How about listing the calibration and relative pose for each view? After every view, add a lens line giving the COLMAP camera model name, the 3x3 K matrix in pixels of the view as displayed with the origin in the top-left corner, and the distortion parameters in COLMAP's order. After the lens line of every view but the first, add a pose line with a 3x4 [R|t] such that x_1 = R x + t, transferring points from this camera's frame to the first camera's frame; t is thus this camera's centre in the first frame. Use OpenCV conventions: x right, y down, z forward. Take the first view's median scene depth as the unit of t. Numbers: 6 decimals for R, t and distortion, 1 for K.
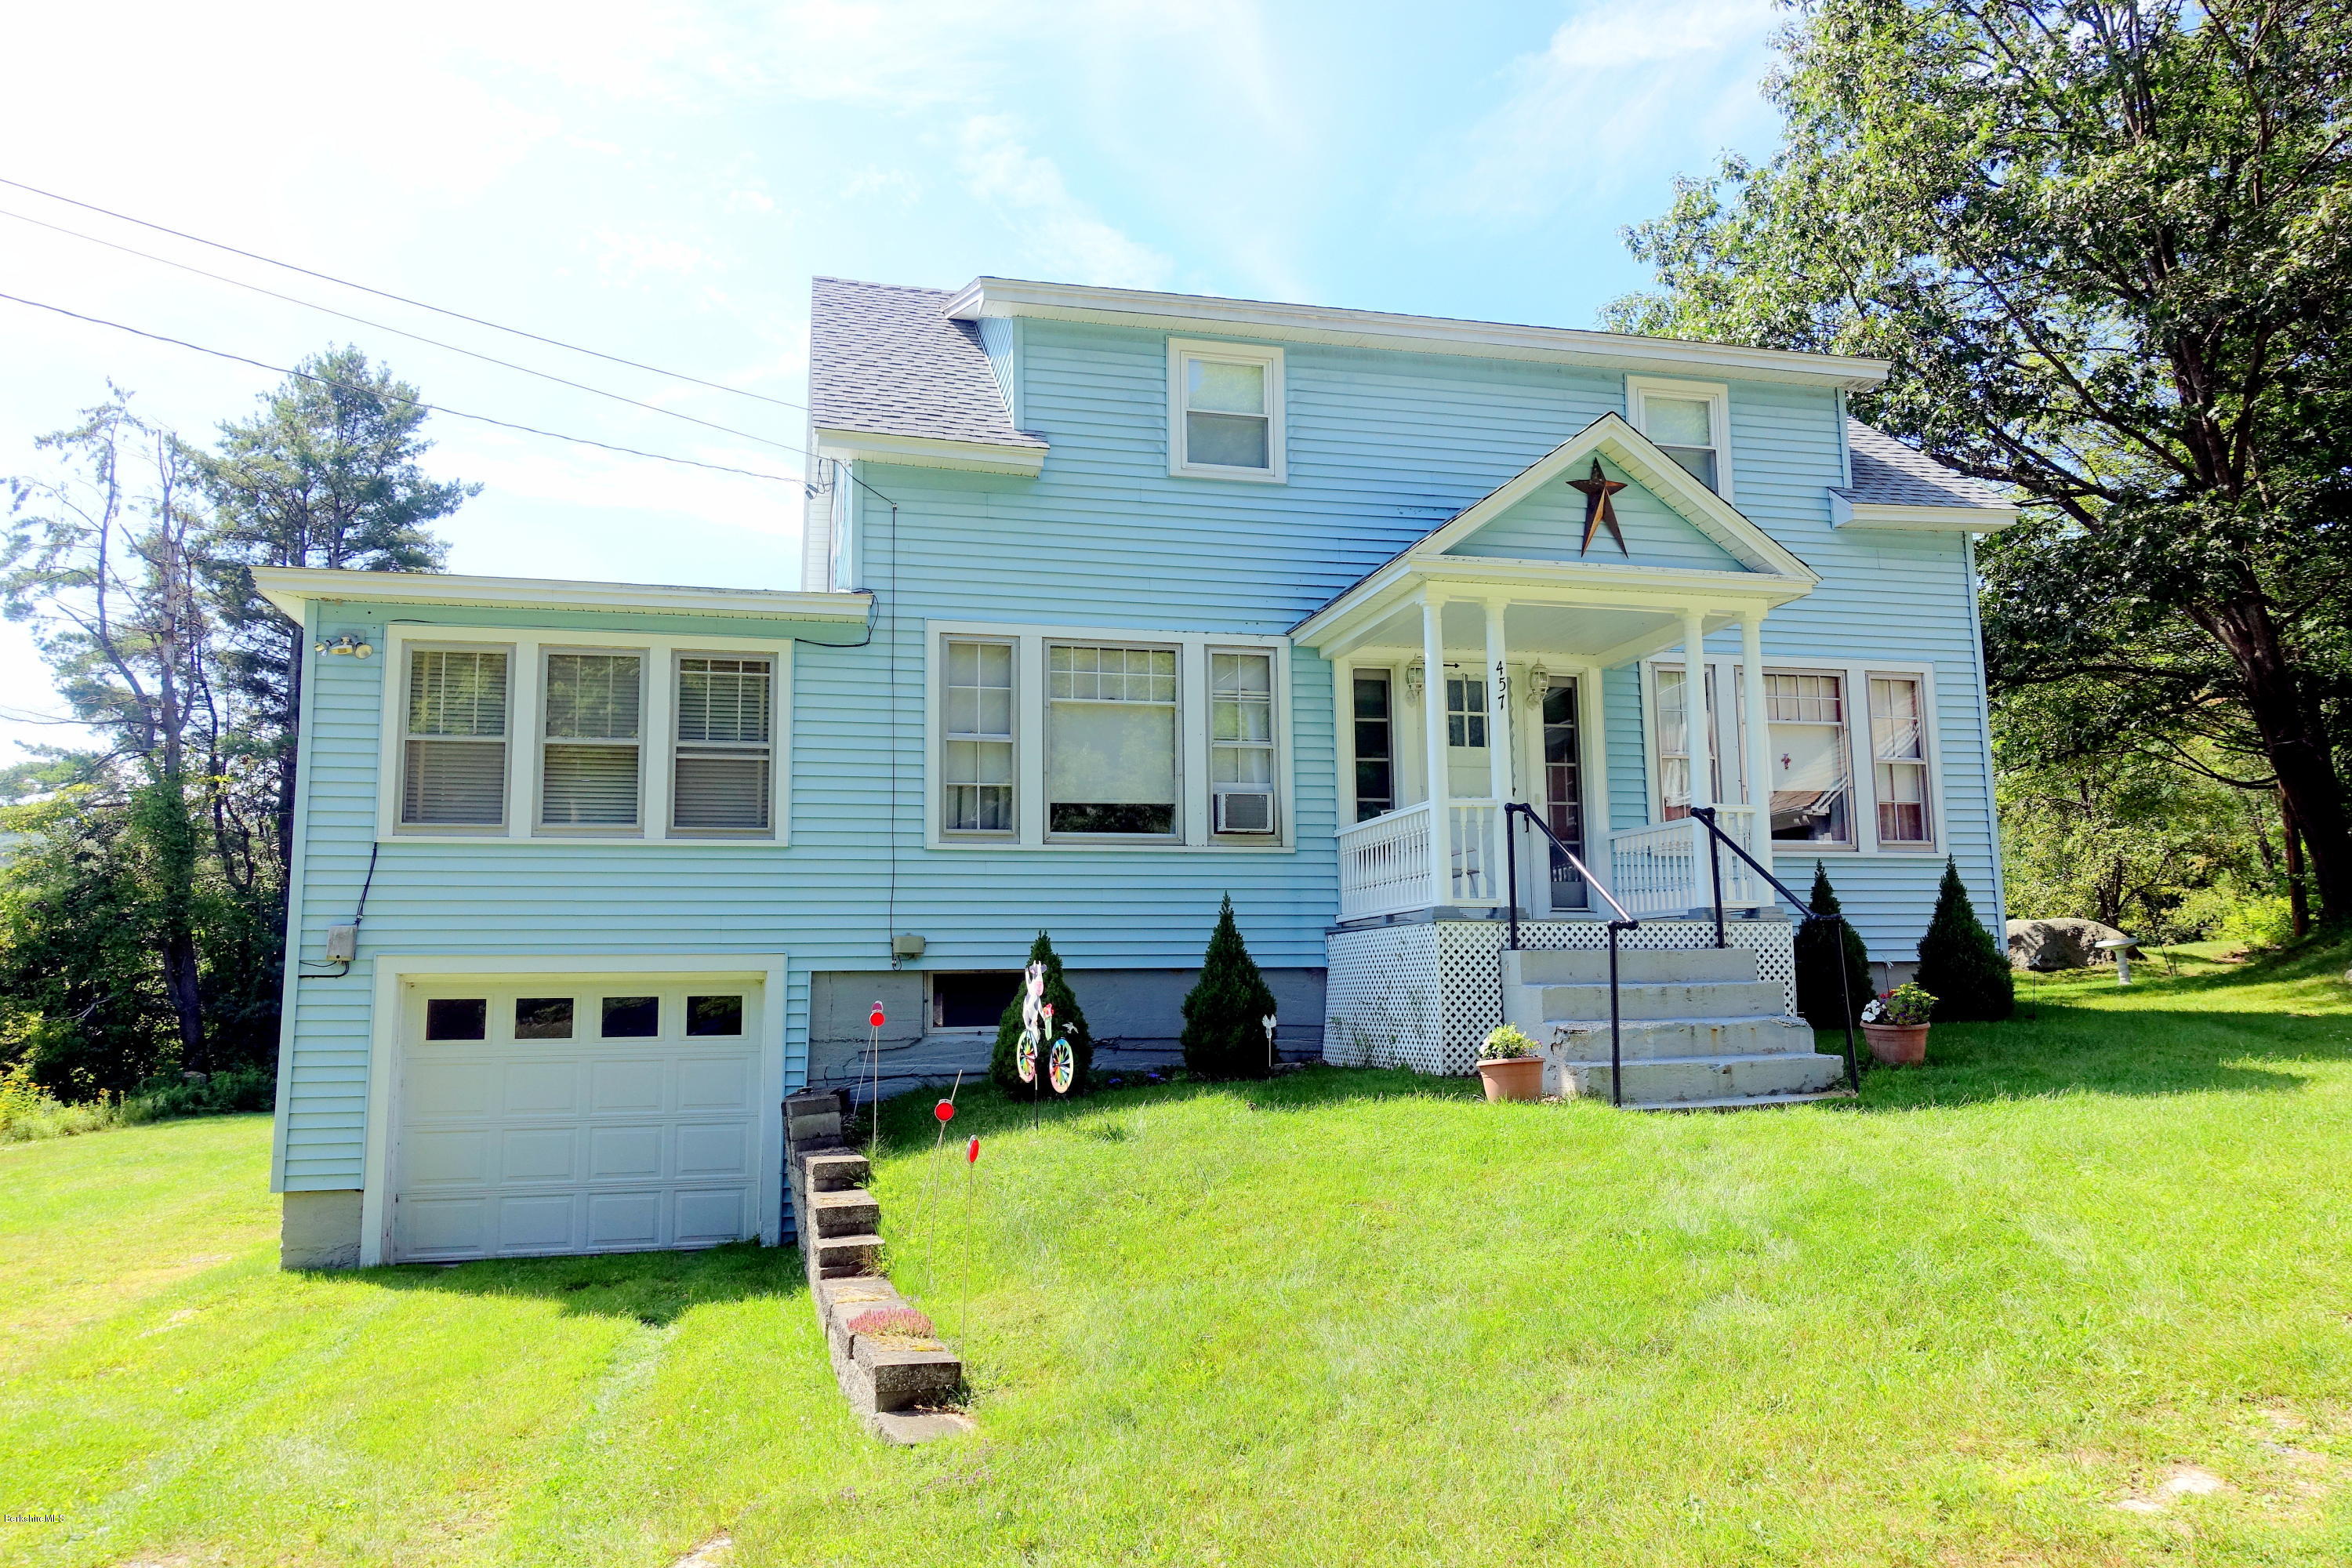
lens RADIAL K [[1616.7, 0, 1175.6], [0, 1616.7, 781.8], [0, 0, 1]] dist [0.000407, -0.004625]
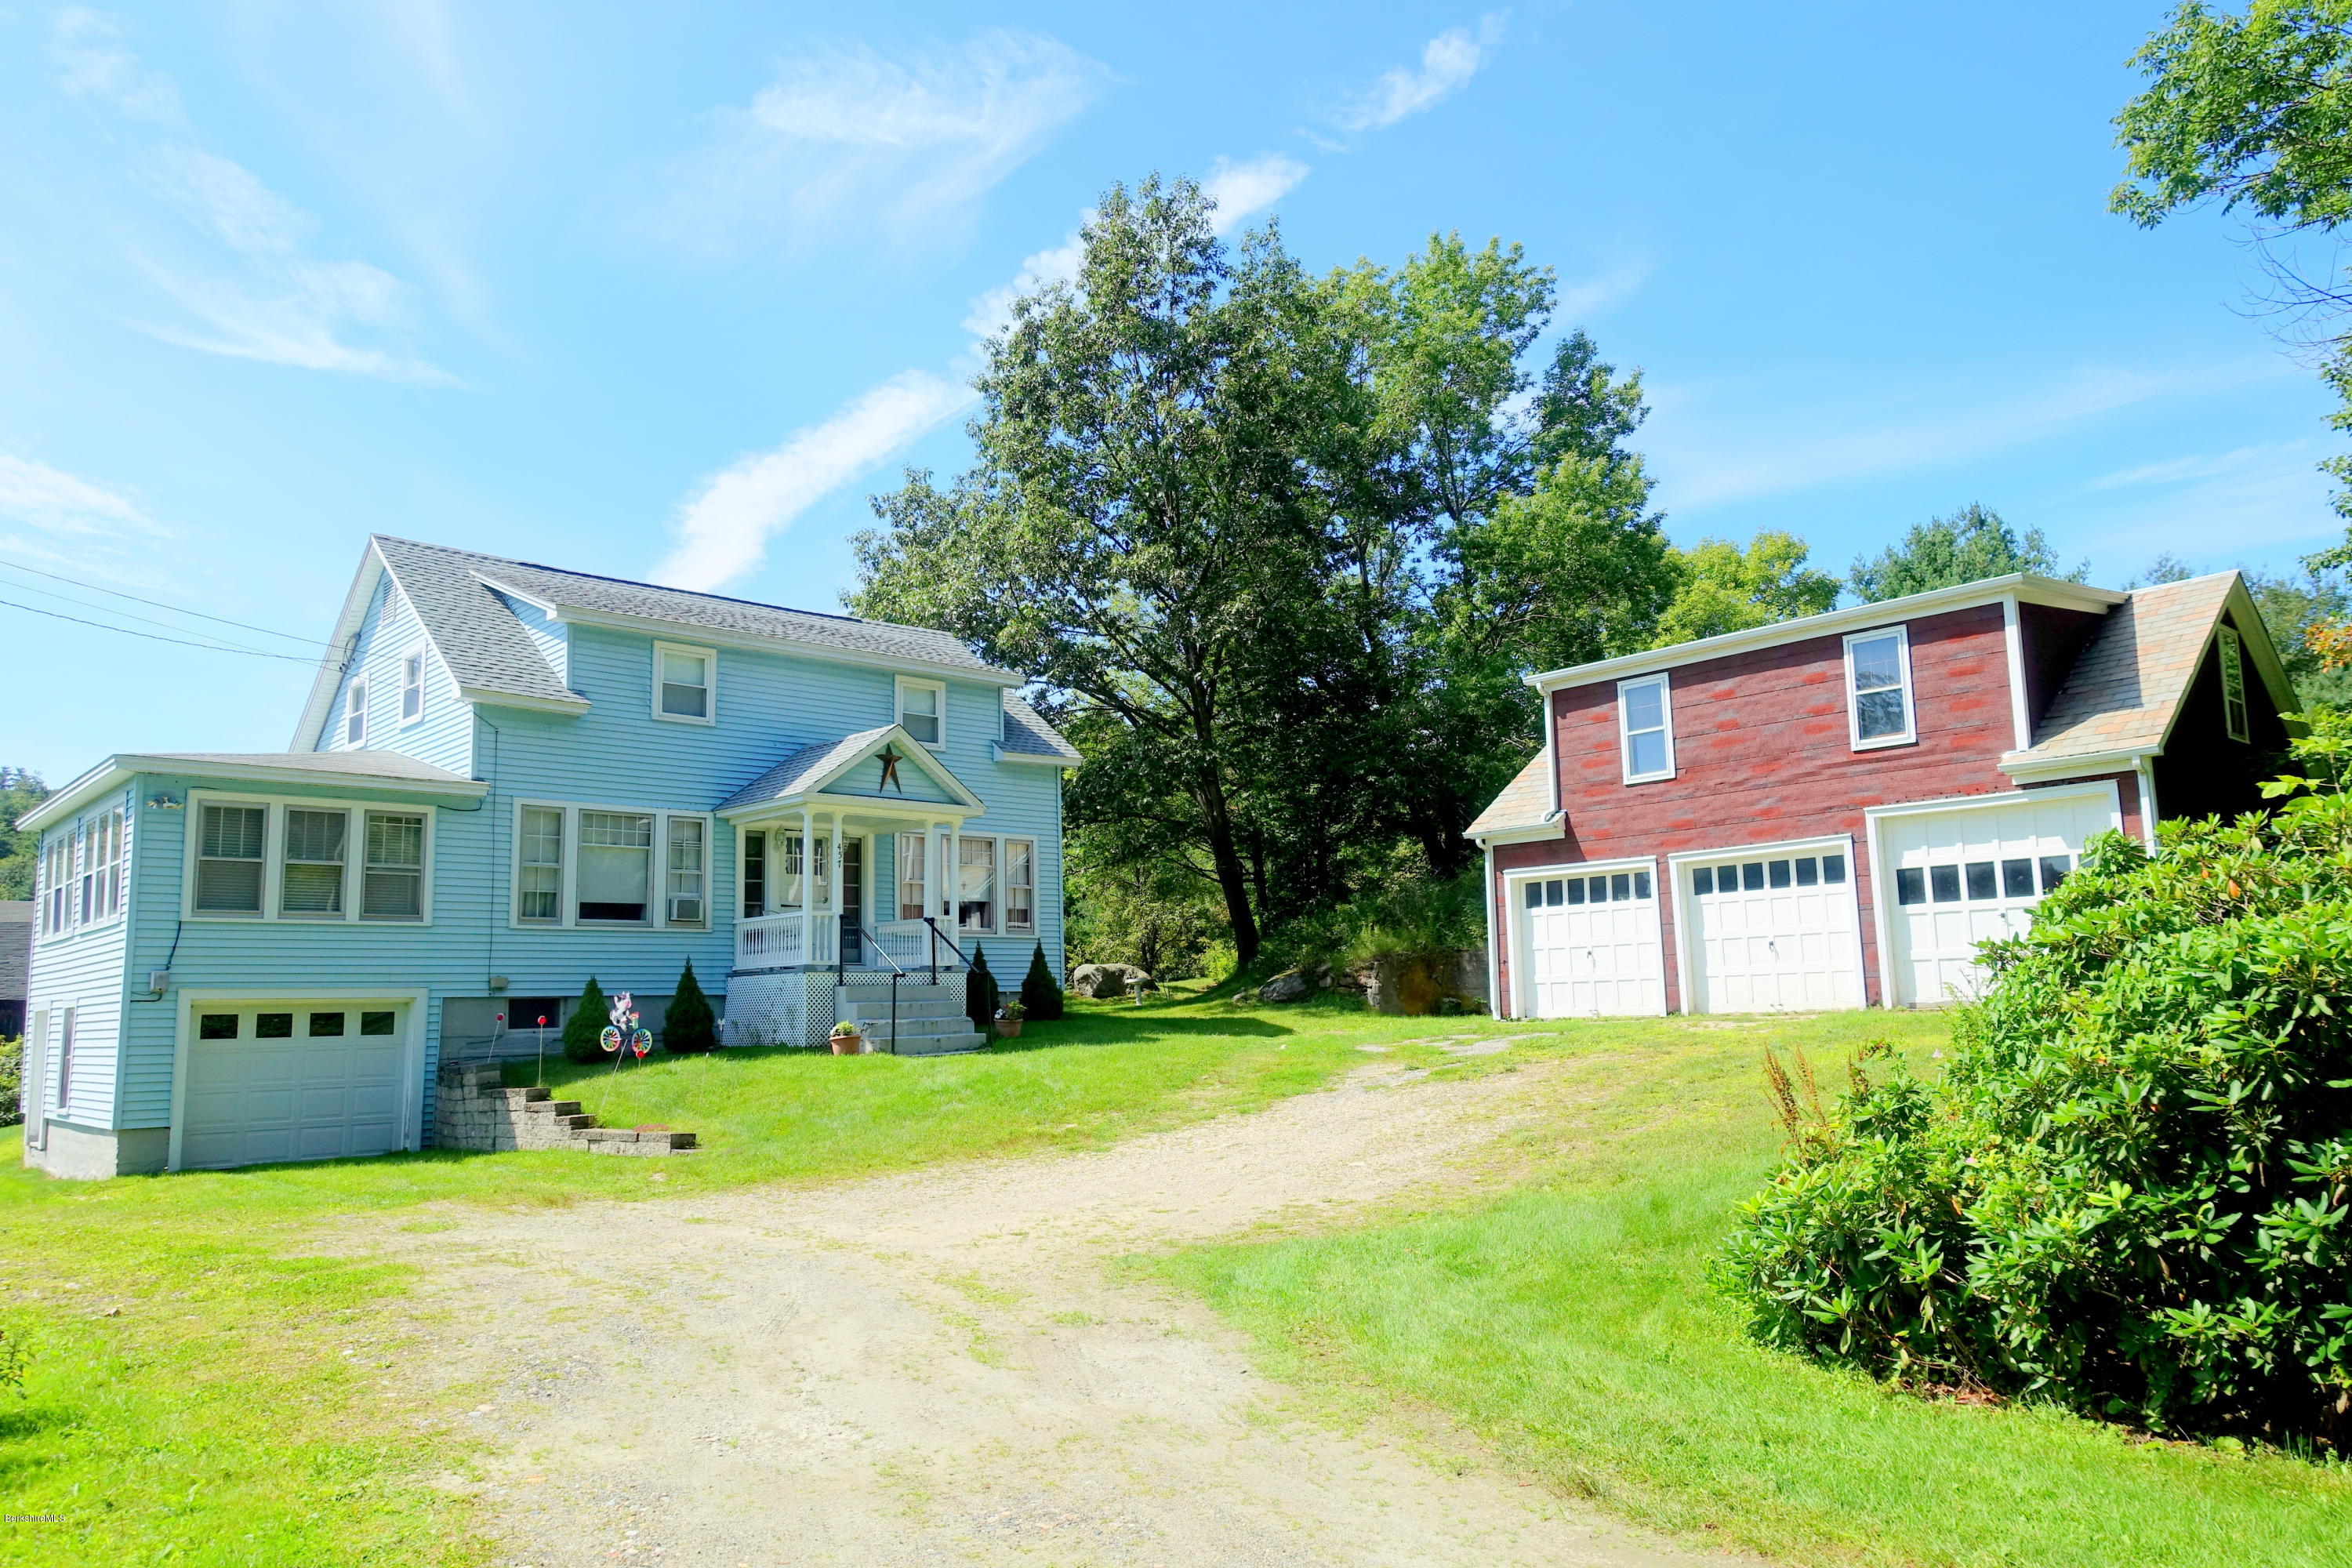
lens RADIAL K [[1616.7, 0, 1175.0], [0, 1616.7, 789.4], [0, 0, 1]] dist [0.000407, -0.004625]
pose [[0.871235, 0.059786, 0.487212, -0.397333], [-0.052977, 0.998210, -0.027756, -0.101027], [-0.487999, -0.001629, 0.872842, -0.913419]]
